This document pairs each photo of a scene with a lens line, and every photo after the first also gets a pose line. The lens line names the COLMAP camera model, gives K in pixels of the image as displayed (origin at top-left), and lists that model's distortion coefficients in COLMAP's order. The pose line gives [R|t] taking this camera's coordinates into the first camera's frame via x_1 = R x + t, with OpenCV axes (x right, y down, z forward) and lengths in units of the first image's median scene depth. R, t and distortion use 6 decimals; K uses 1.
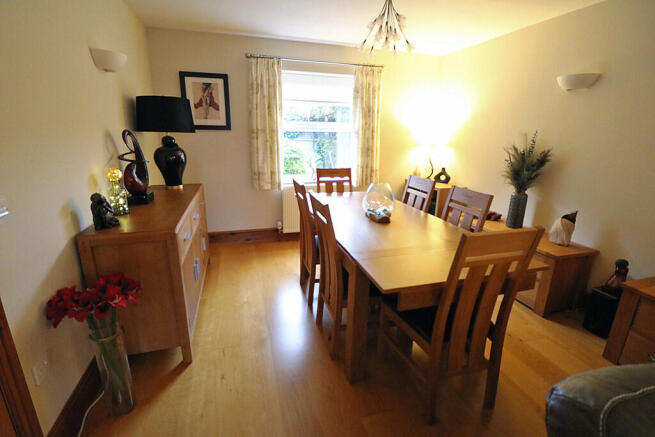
lens RADIAL K [[306.1, 0, 326.9], [0, 306.1, 210.6], [0, 0, 1]] dist [-0.003885, -0.000684]
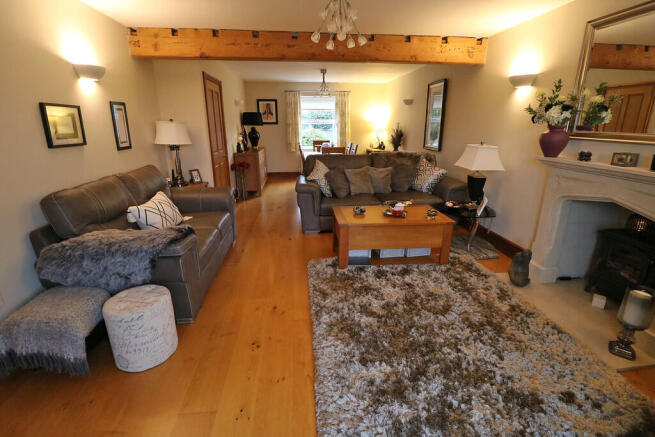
lens RADIAL K [[309.7, 0, 327.5], [0, 309.7, 218.5], [0, 0, 1]] dist [0.000375, -0.000210]
pose [[0.982483, 0.036510, -0.182739, 0.497603], [-0.029043, 0.998637, 0.043373, 0.326306], [0.184074, -0.037306, 0.982204, -1.221652]]
